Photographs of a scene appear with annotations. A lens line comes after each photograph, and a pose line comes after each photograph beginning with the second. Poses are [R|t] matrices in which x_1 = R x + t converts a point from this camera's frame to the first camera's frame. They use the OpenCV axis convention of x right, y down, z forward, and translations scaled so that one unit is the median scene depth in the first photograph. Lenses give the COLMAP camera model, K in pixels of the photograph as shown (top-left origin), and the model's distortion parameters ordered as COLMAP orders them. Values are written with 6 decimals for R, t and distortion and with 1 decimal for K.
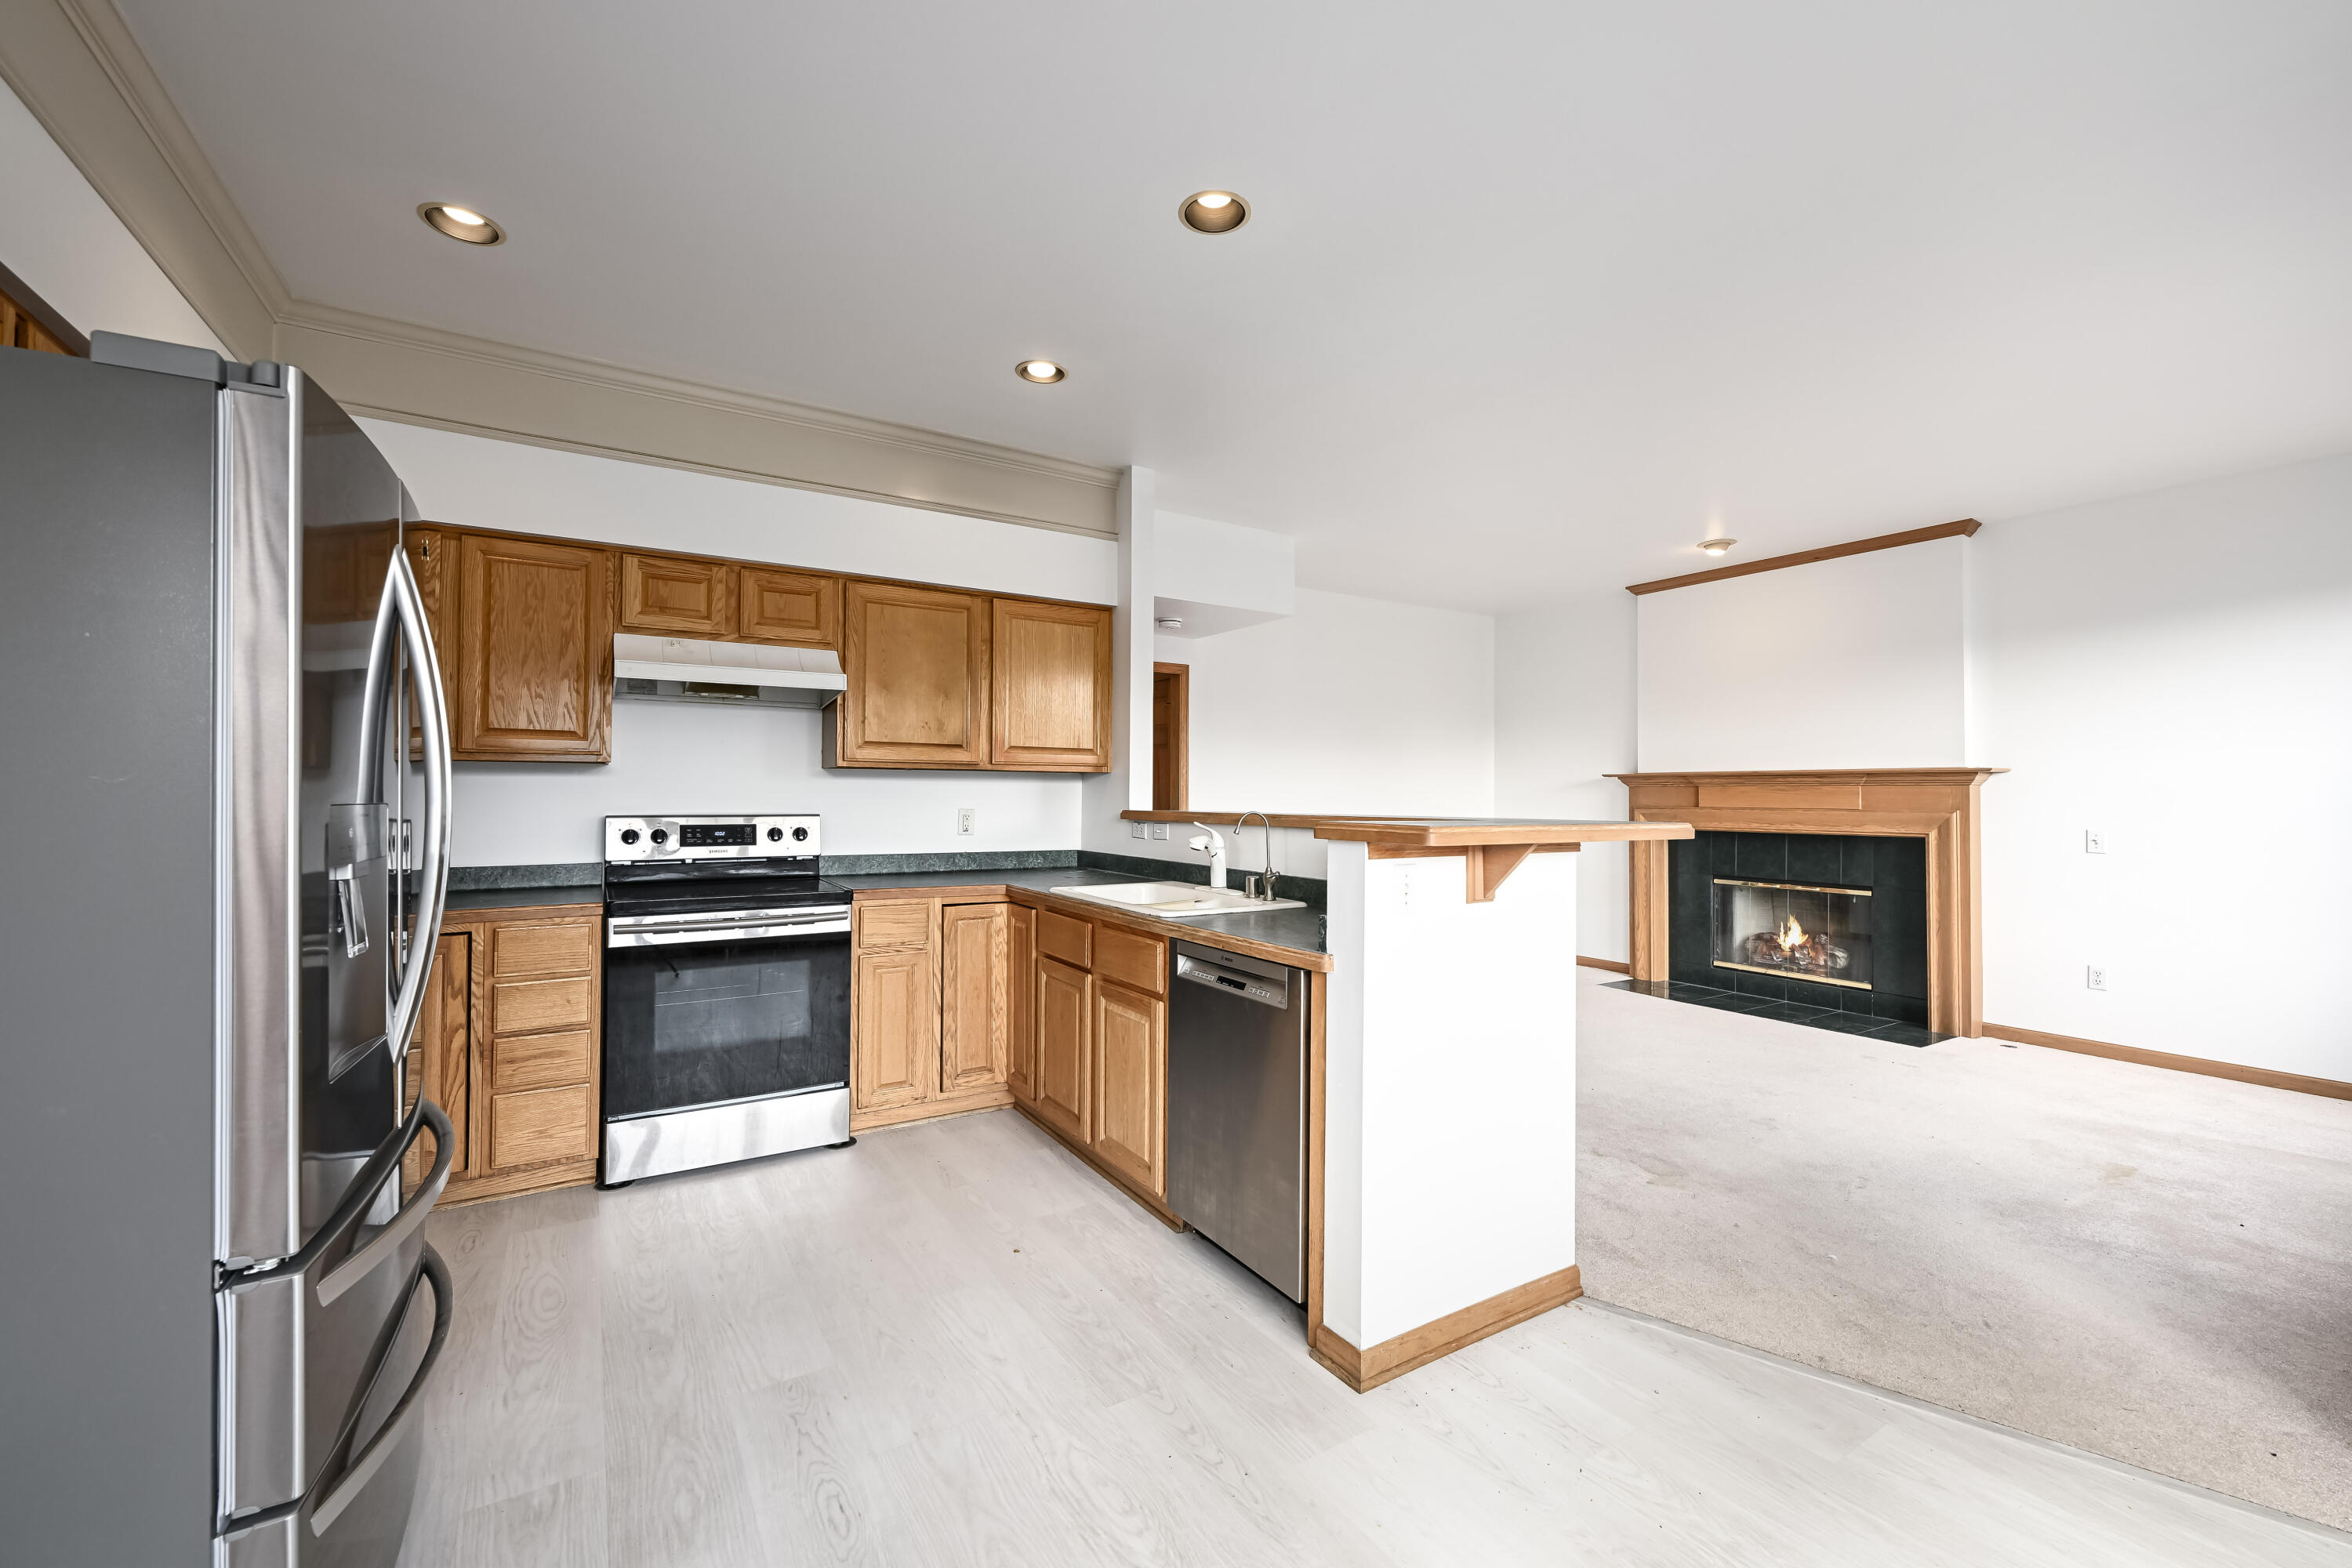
lens RADIAL K [[933.9, 0, 1176.0], [0, 933.9, 784.0], [0, 0, 1]] dist [-0.002074, -0.000393]
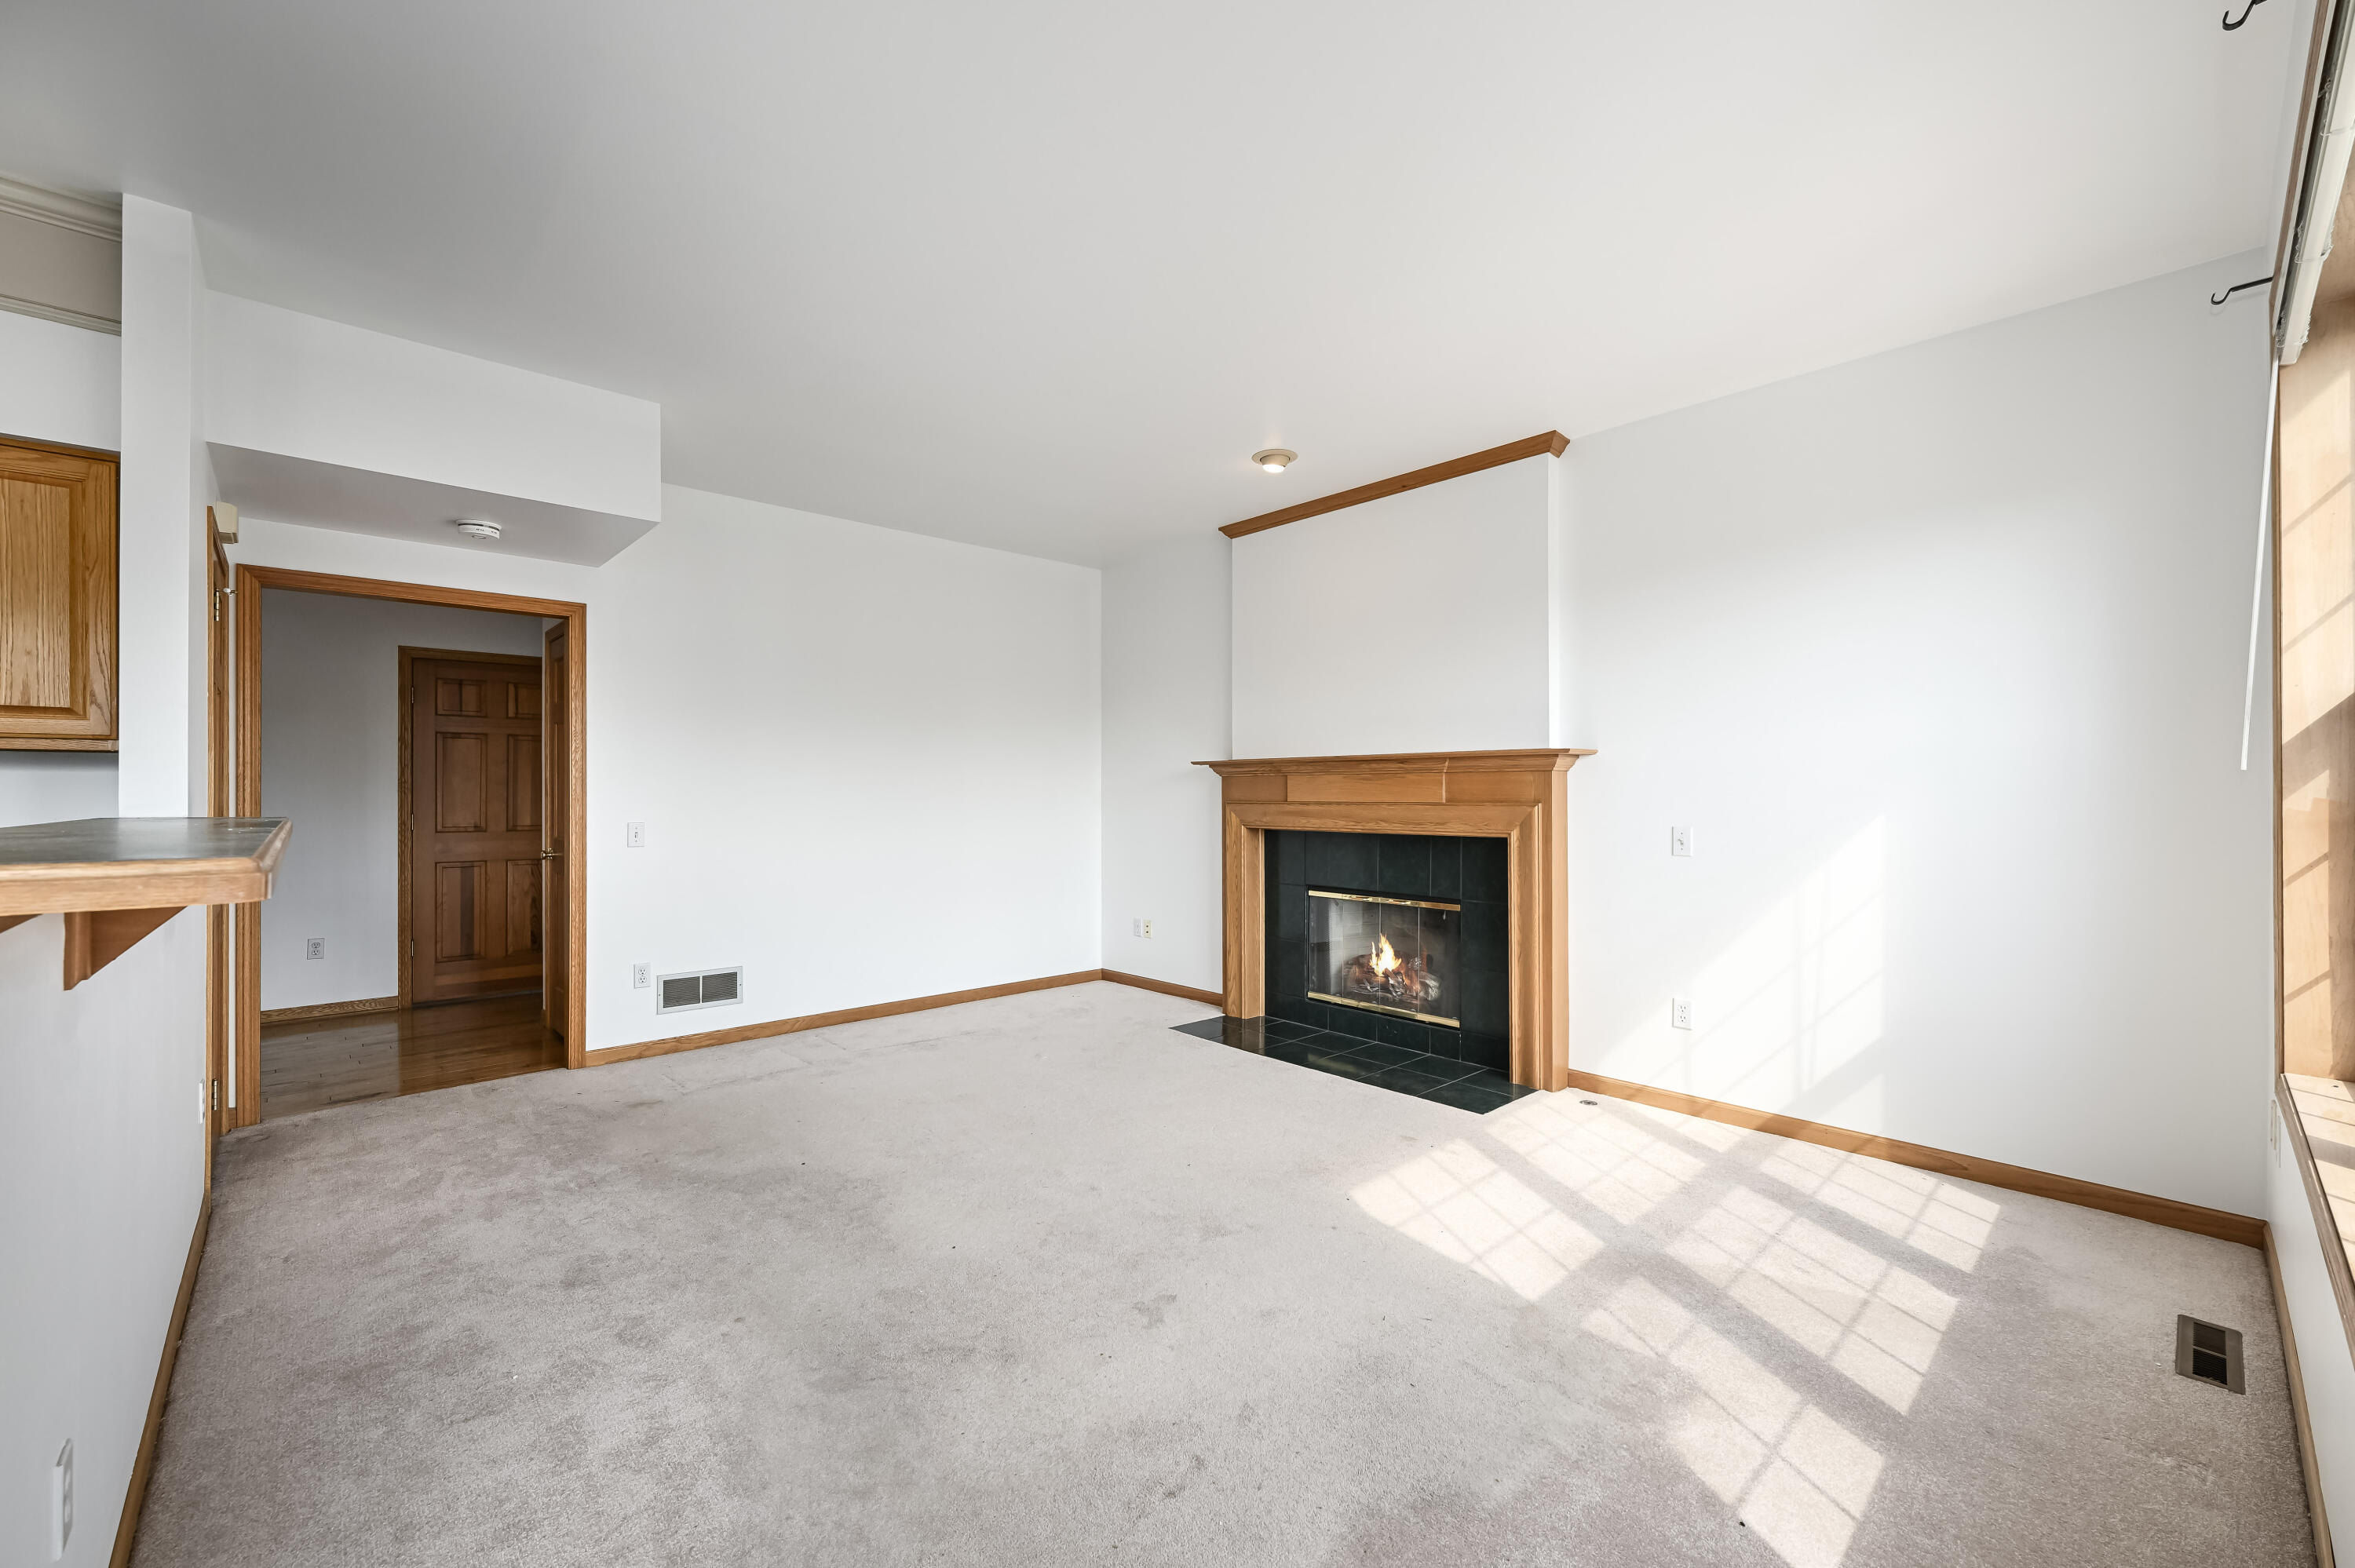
lens RADIAL K [[937.4, 0, 1184.4], [0, 937.4, 792.1], [0, 0, 1]] dist [-0.000230, -0.000198]
pose [[0.980763, -0.007057, 0.195073, 0.346788], [0.004188, 0.999877, 0.015118, 0.004893], [-0.195156, -0.014011, 0.980672, 0.251083]]
